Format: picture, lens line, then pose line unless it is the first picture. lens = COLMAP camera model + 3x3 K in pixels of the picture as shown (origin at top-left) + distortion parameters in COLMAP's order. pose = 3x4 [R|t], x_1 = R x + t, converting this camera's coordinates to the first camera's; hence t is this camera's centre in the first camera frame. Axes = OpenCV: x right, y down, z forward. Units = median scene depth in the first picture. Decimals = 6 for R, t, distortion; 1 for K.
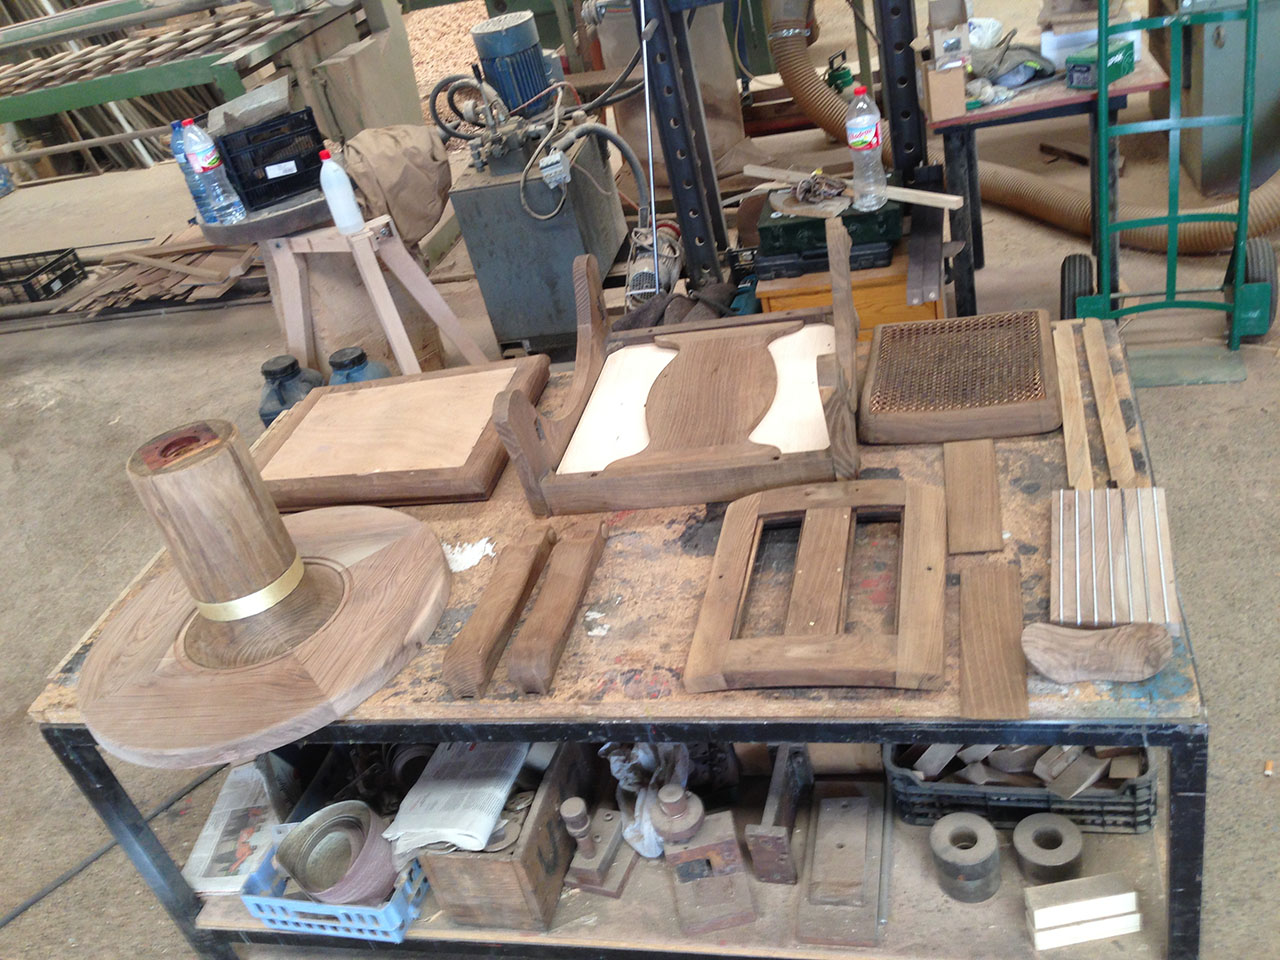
lens RADIAL K [[1166.6, 0, 640.0], [0, 1166.6, 480.0], [0, 0, 1]] dist [0.122522, -0.243460]
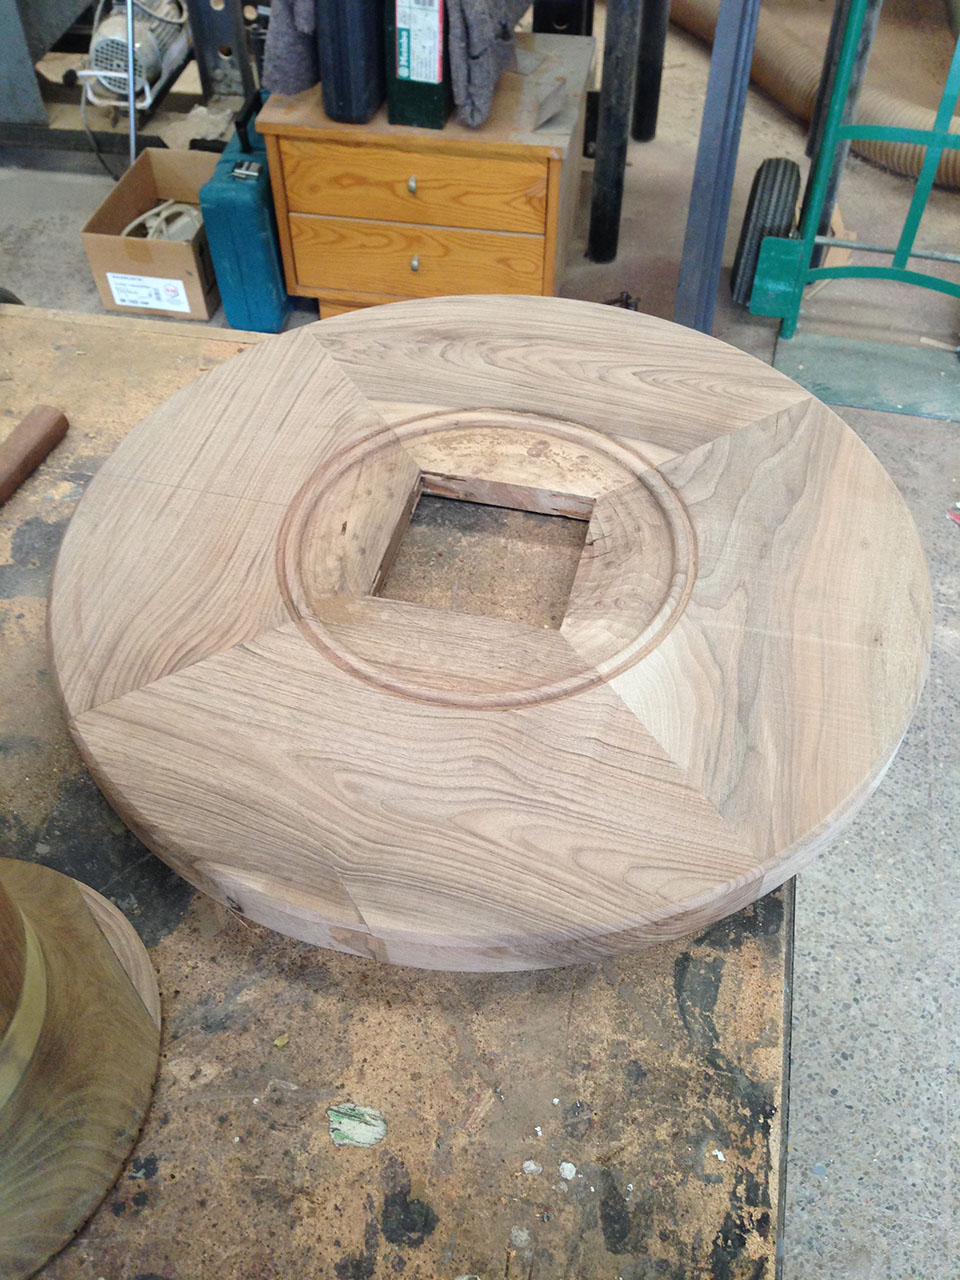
lens RADIAL K [[1166.6, 0, 480.0], [0, 1166.6, 640.0], [0, 0, 1]] dist [0.122522, -0.243460]
pose [[0.976783, 0.119429, 0.177854, 0.133085], [-0.166567, 0.945464, 0.279916, -0.100235], [-0.134725, -0.303041, 0.943406, 0.355503]]
